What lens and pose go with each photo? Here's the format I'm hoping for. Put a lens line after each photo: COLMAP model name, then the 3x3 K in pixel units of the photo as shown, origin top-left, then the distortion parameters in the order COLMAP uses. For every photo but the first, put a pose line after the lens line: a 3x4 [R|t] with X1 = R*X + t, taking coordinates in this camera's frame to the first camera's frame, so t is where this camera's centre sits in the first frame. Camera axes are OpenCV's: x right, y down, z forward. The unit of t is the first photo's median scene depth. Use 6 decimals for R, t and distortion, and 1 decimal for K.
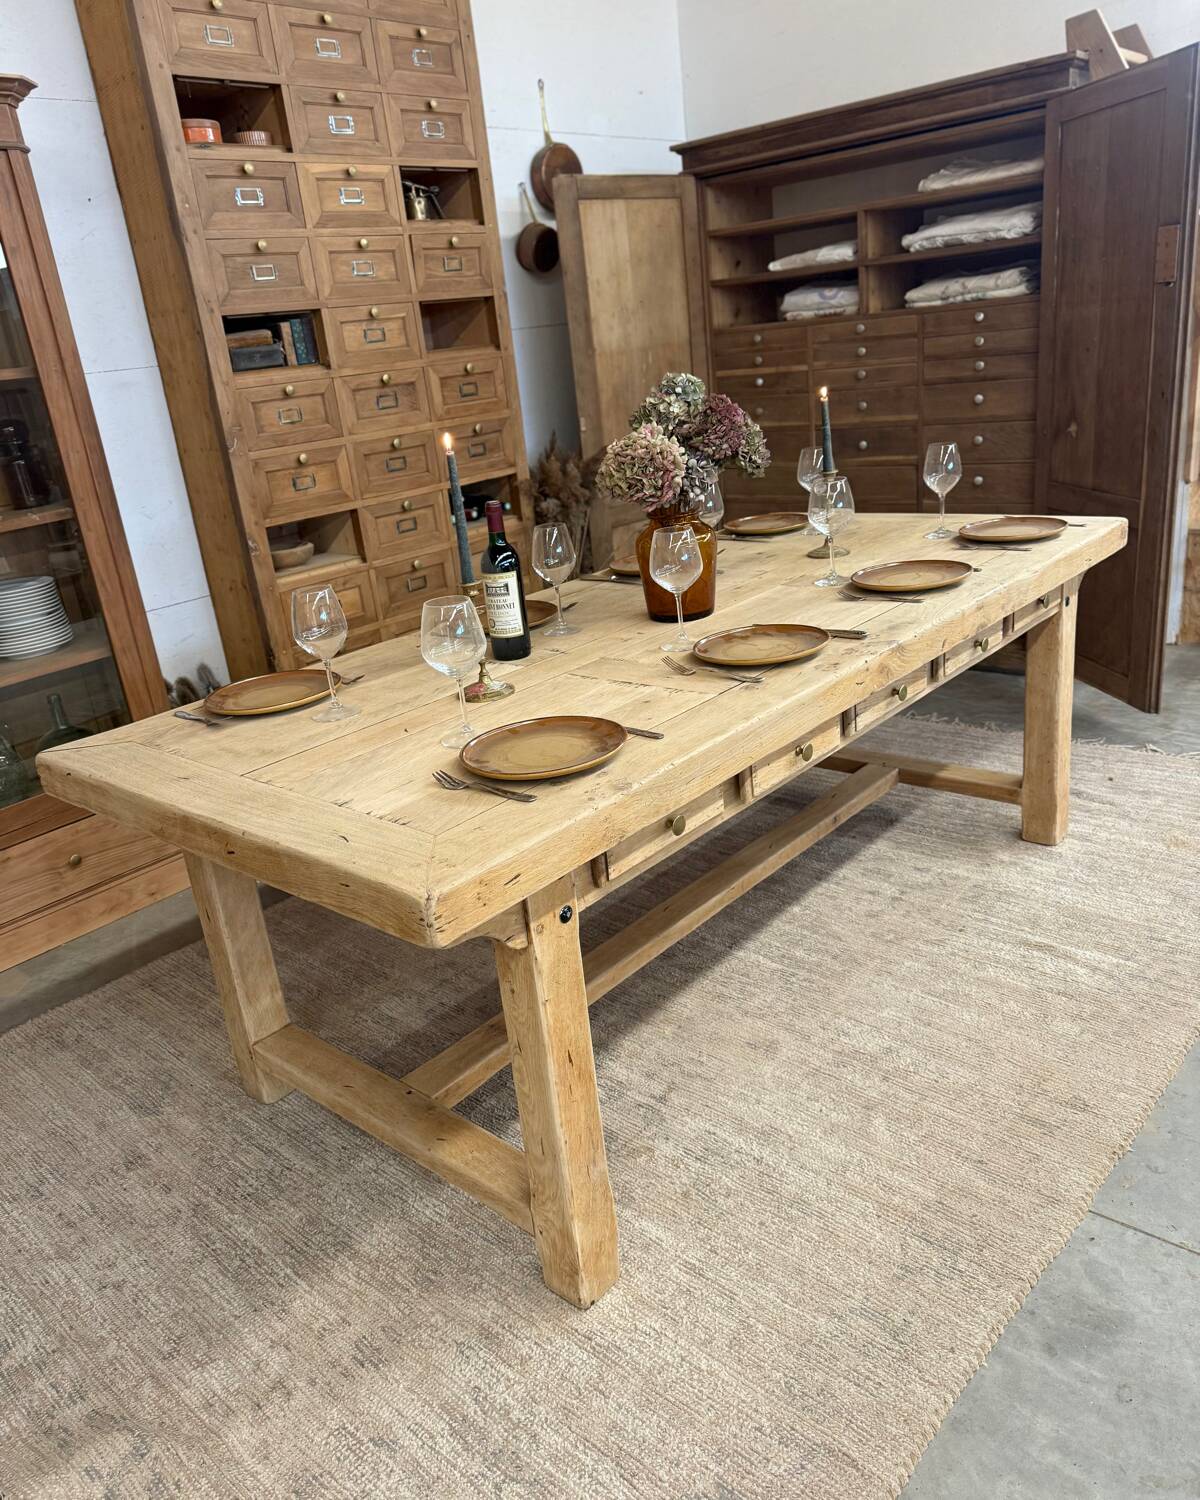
lens RADIAL K [[1137.7, 0, 600.5], [0, 1137.7, 748.1], [0, 0, 1]] dist [0.027678, -0.042097]
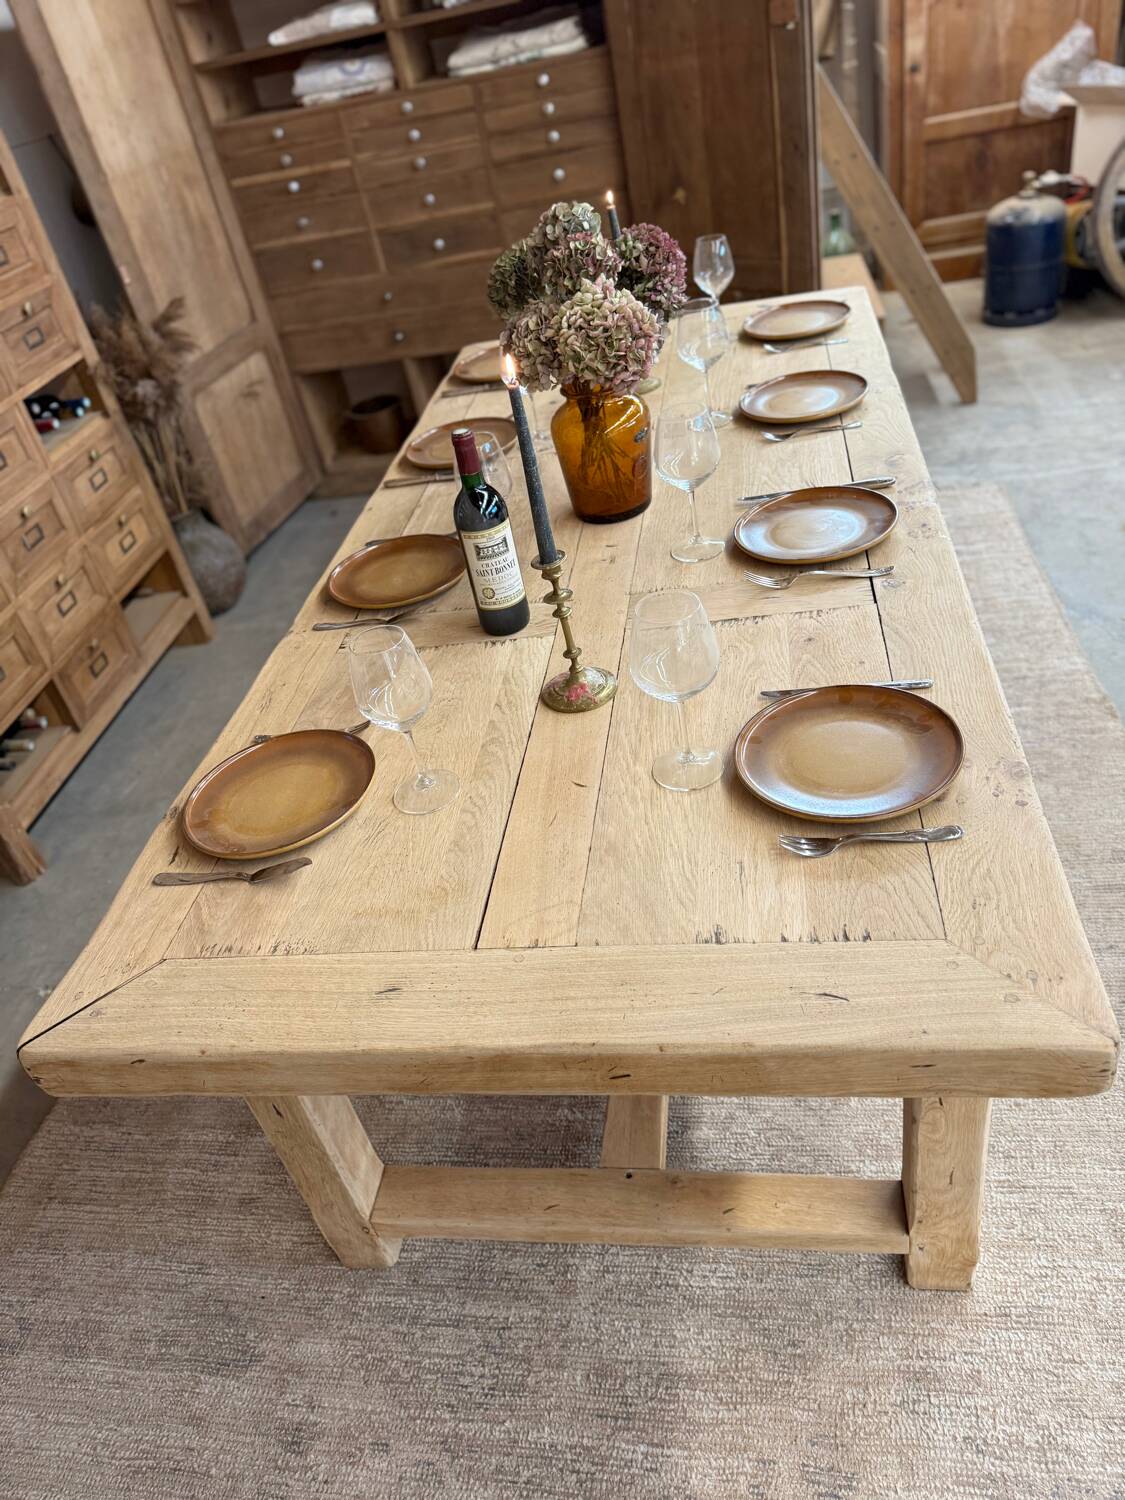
lens RADIAL K [[1068.3, 0, 567.3], [0, 1068.3, 743.9], [0, 0, 1]] dist [0.019657, -0.026585]
pose [[0.828163, -0.364767, 0.425548, -0.257262], [0.274647, 0.925949, 0.259205, -0.122686], [-0.488585, -0.097788, 0.867019, 0.231821]]
